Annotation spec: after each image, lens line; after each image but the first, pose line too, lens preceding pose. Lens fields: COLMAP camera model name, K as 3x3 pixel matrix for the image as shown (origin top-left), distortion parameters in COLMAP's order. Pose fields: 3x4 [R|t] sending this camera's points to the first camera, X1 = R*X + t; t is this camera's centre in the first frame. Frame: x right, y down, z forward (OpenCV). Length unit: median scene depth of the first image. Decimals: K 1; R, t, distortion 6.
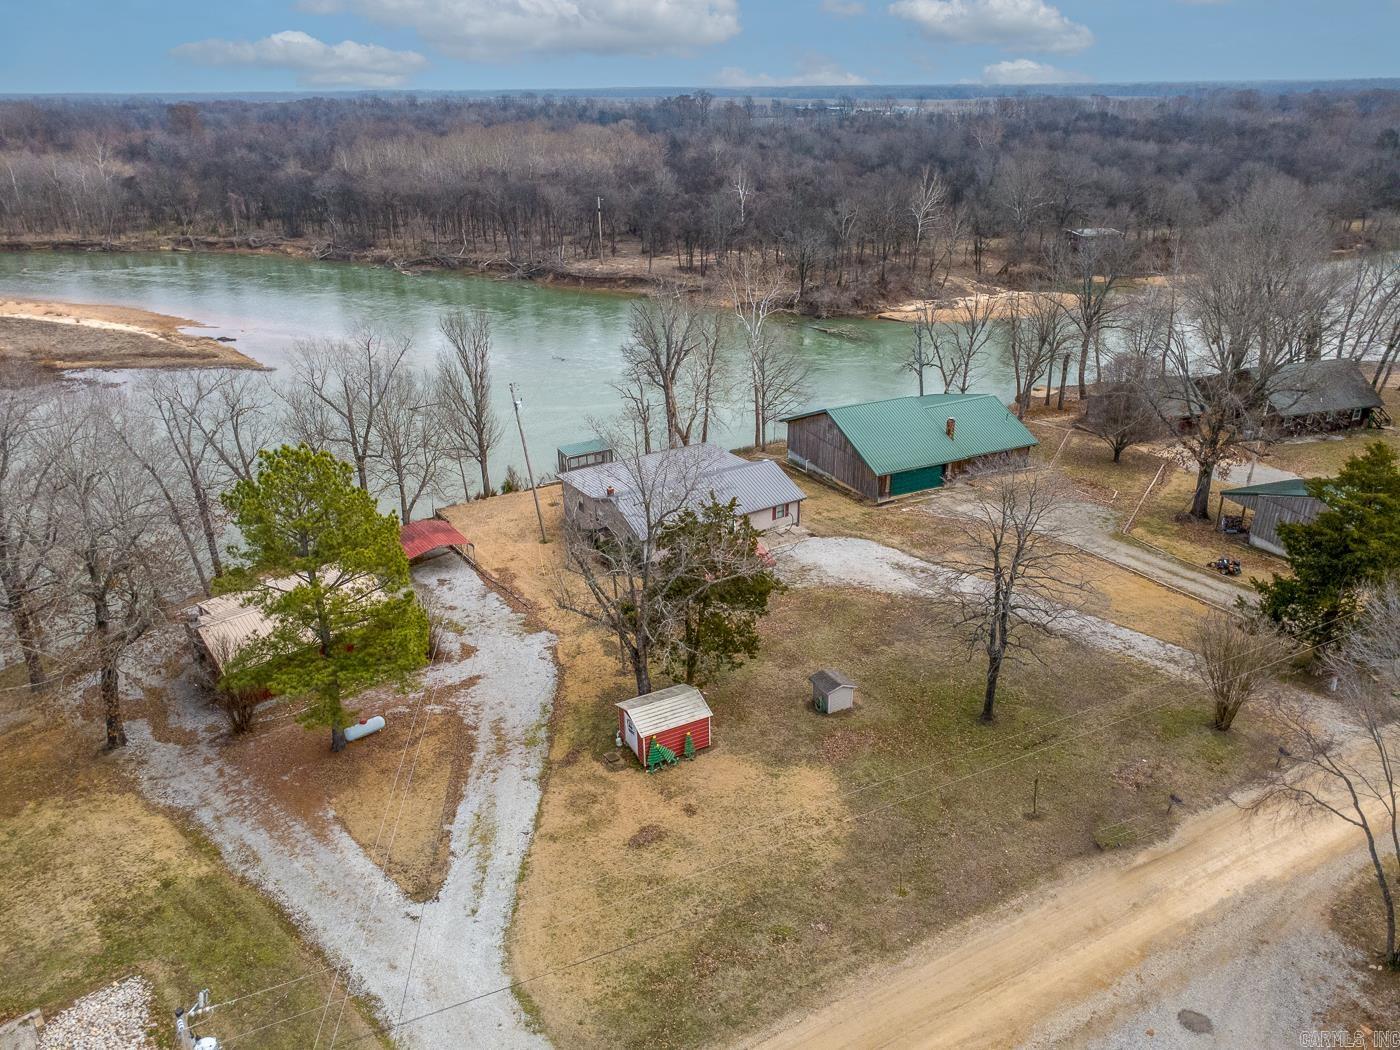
lens RADIAL K [[983.7, 0, 700.0], [0, 983.7, 525.0], [0, 0, 1]] dist [0.007014, -0.000688]
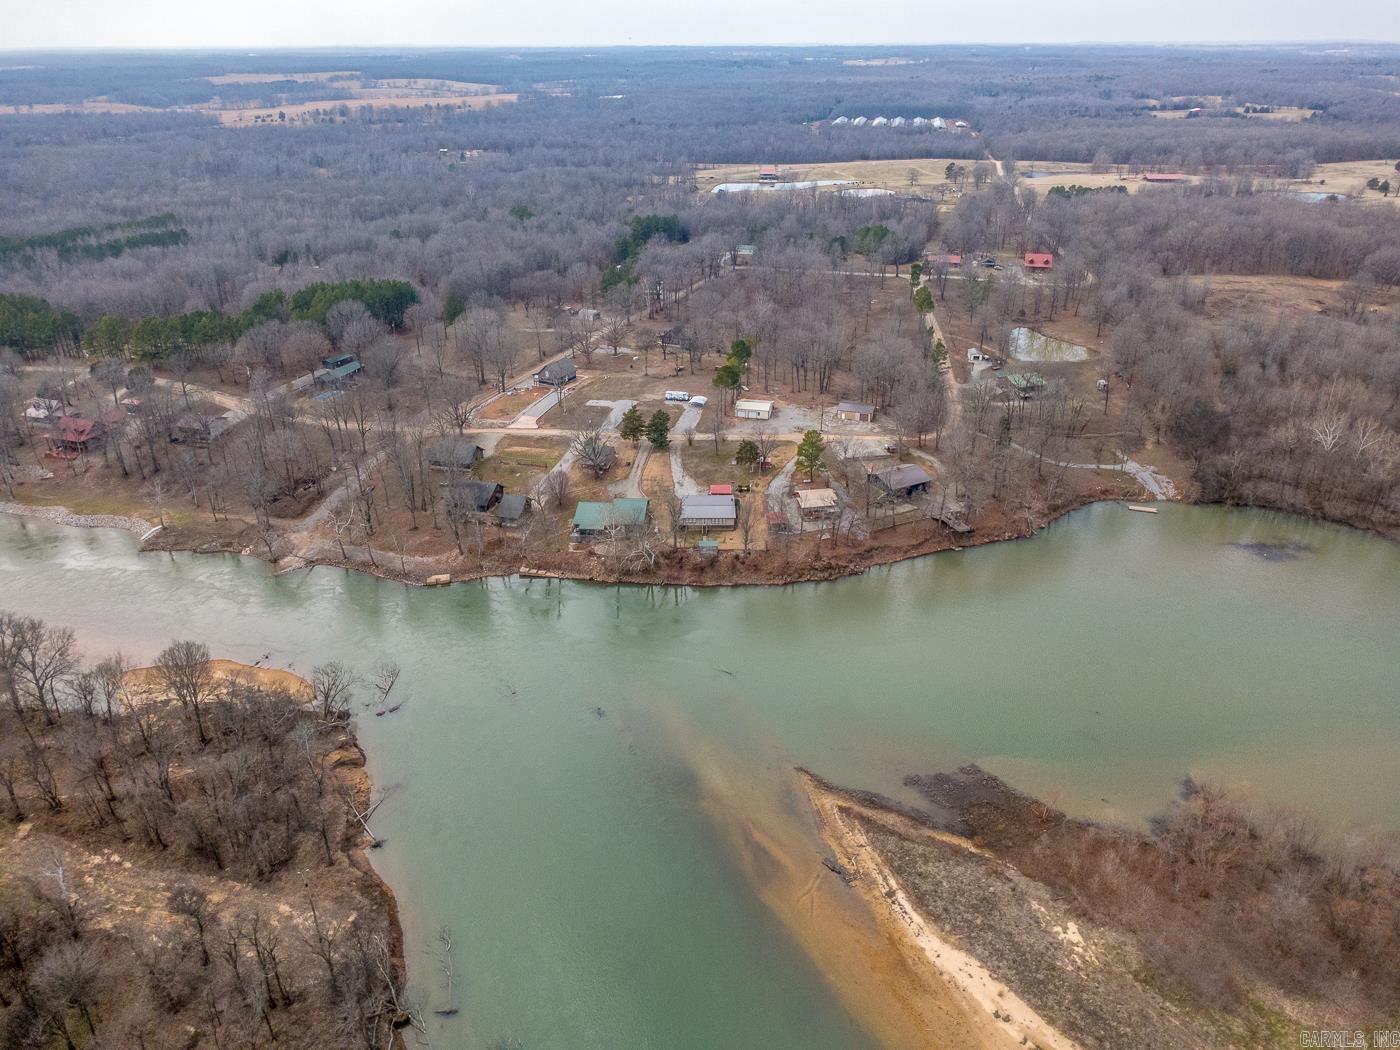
lens RADIAL K [[983.7, 0, 700.0], [0, 983.7, 525.0], [0, 0, 1]] dist [0.007014, -0.000688]
pose [[-0.858996, -0.211518, 0.466247, -0.831115], [0.224805, 0.662362, 0.714660, -1.264968], [-0.459987, 0.718705, -0.521416, 1.464552]]
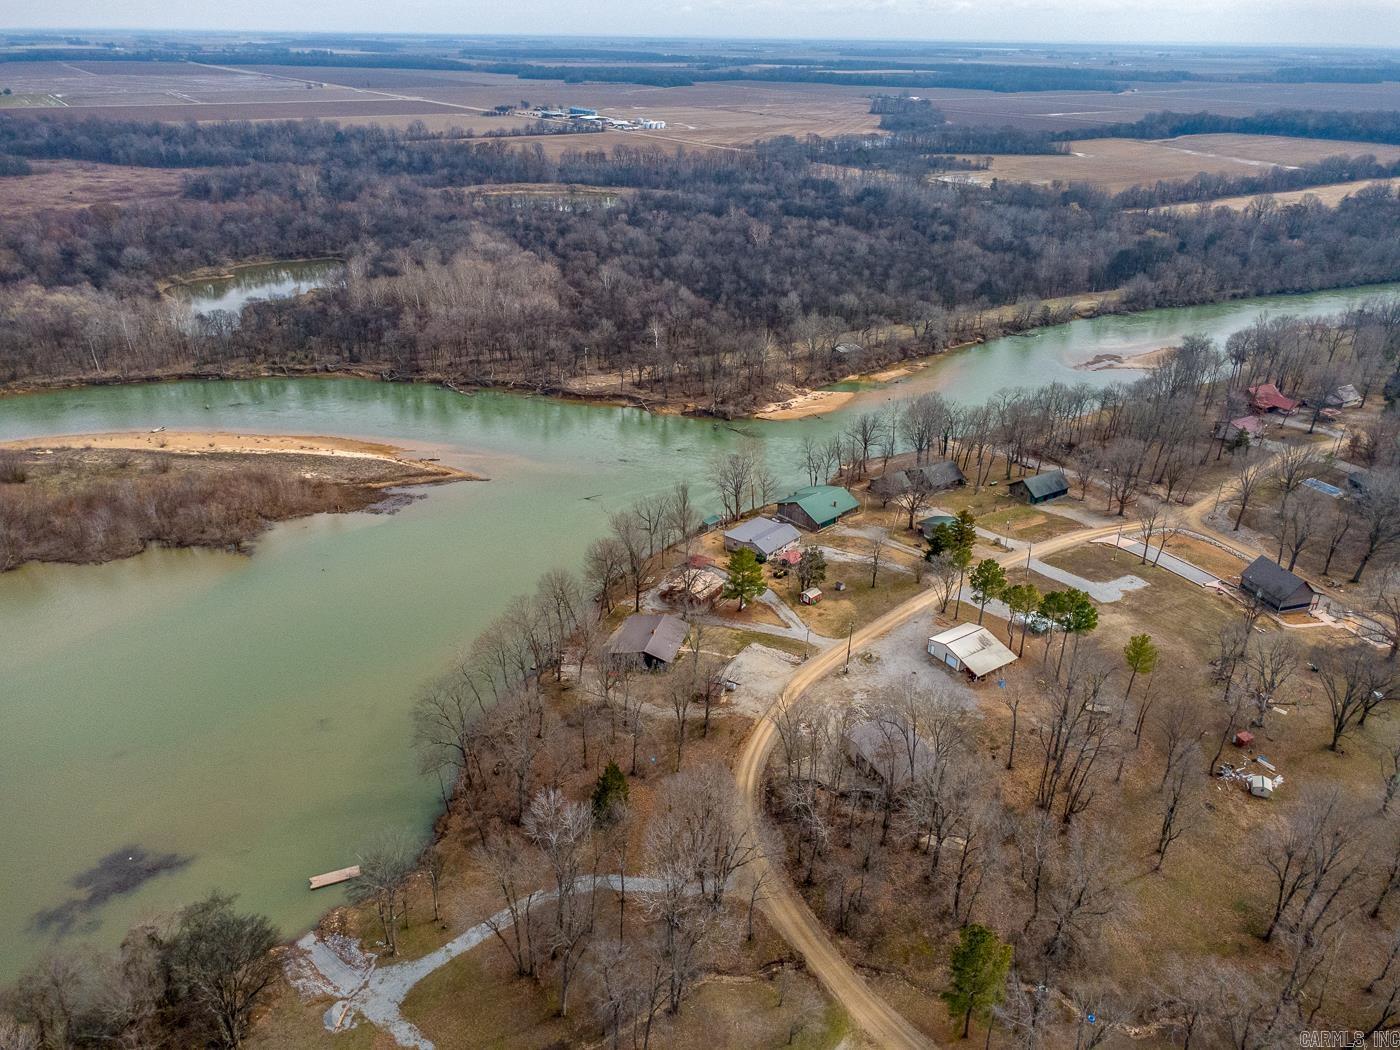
lens RADIAL K [[983.7, 0, 700.0], [0, 983.7, 525.0], [0, 0, 1]] dist [0.007014, -0.000688]
pose [[0.963573, -0.100528, 0.247833, -0.518203], [0.089170, 0.994403, 0.056665, -0.138637], [-0.252143, -0.032501, 0.967144, -1.051659]]
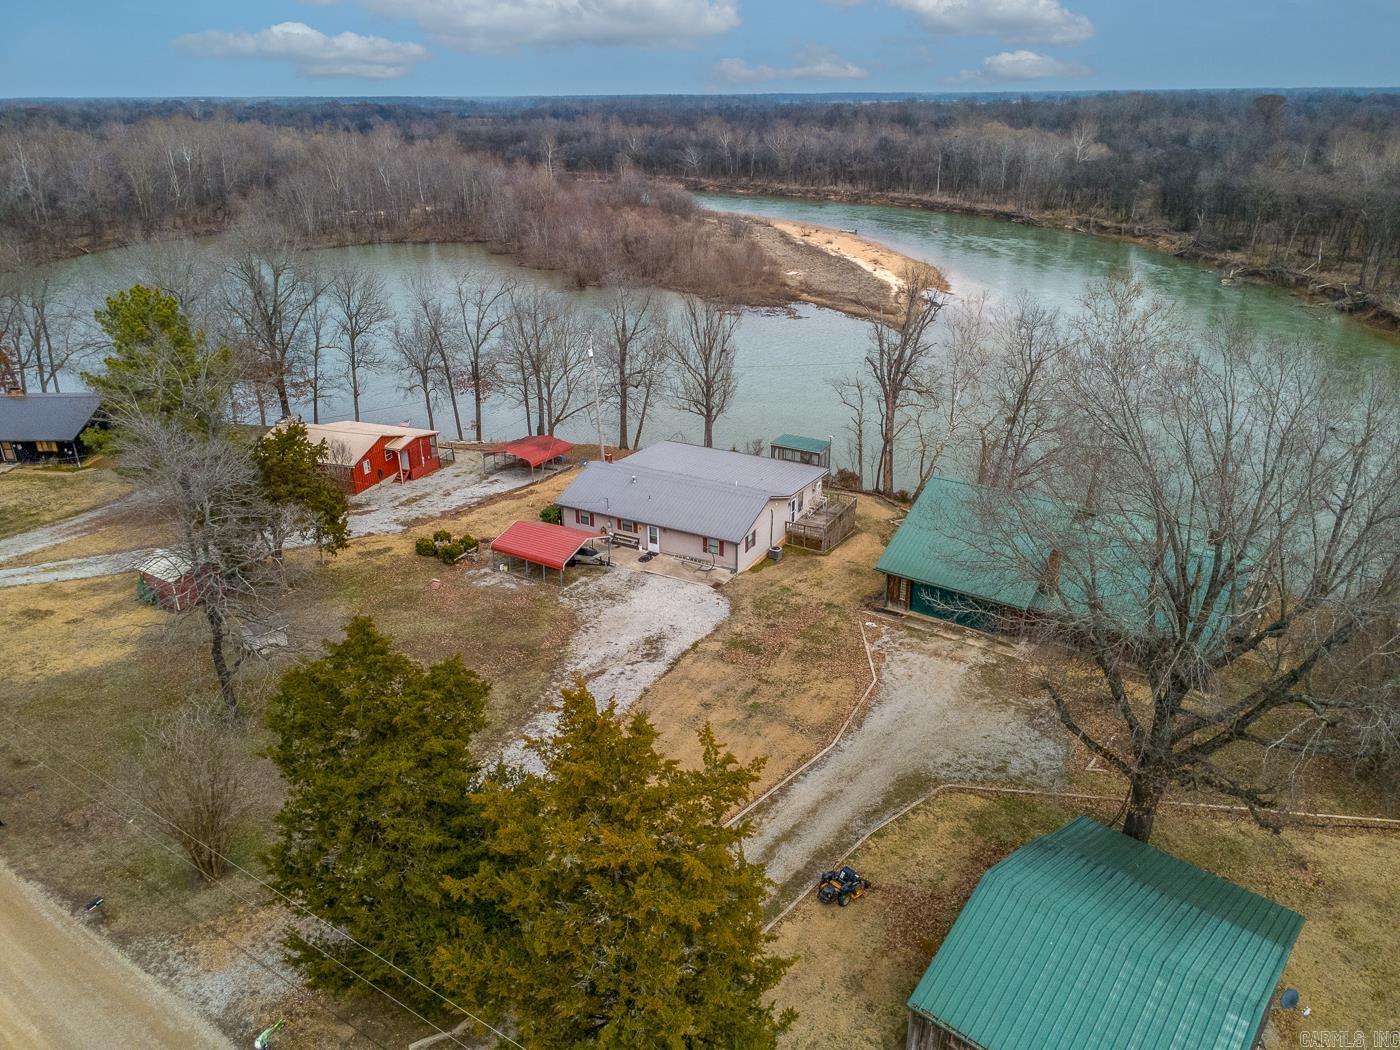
lens RADIAL K [[983.7, 0, 700.0], [0, 983.7, 525.0], [0, 0, 1]] dist [0.007014, -0.000688]
pose [[0.490828, 0.355907, -0.795247, 0.364160], [-0.352728, 0.915785, 0.192149, -0.092753], [0.796662, 0.186194, 0.575031, 0.248940]]
